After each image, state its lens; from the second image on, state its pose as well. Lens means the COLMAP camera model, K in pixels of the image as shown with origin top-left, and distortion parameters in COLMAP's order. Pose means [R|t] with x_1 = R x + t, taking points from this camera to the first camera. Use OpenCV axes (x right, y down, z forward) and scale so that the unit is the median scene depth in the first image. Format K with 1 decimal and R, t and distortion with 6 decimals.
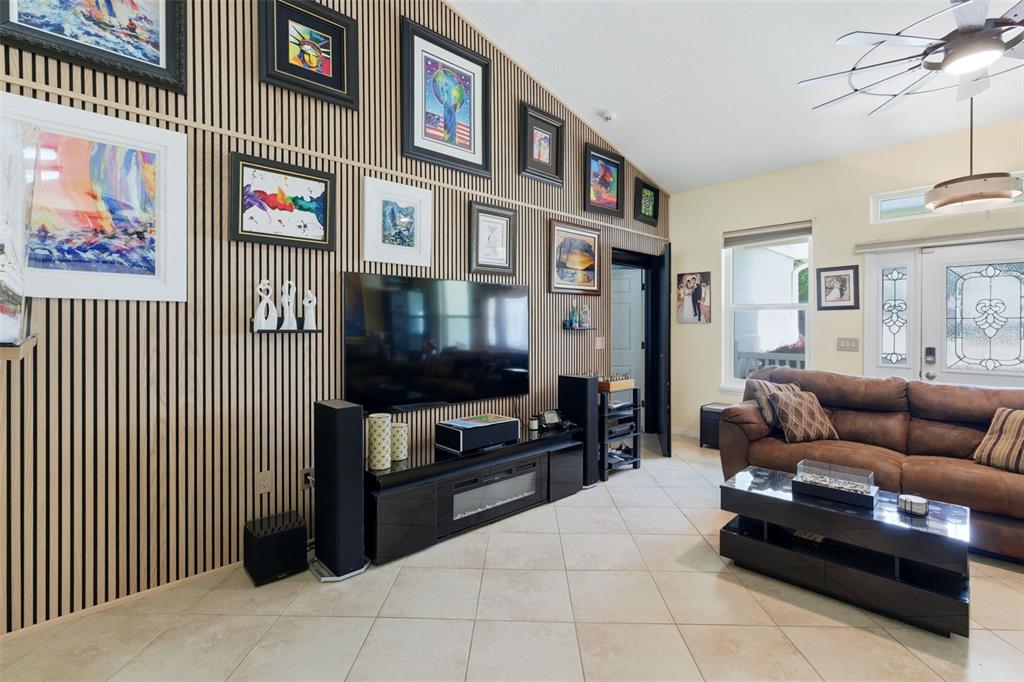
lens RADIAL K [[504.1, 0, 510.0], [0, 504.1, 326.4], [0, 0, 1]] dist [0.000611, -0.000029]
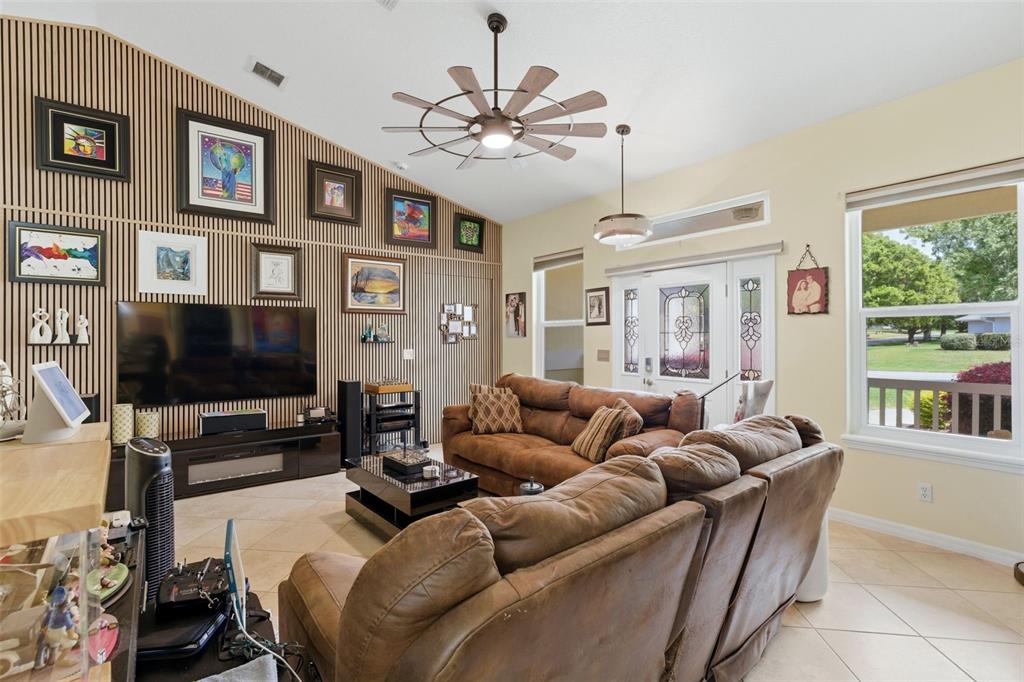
lens RADIAL K [[496.4, 0, 512.0], [0, 496.4, 341.0], [0, 0, 1]] dist [0.009032, 0.000132]
pose [[0.993111, -0.001502, -0.117172, 0.792884], [0.001853, 0.999994, 0.002887, -0.001397], [0.117167, -0.003084, 0.993107, -0.199173]]
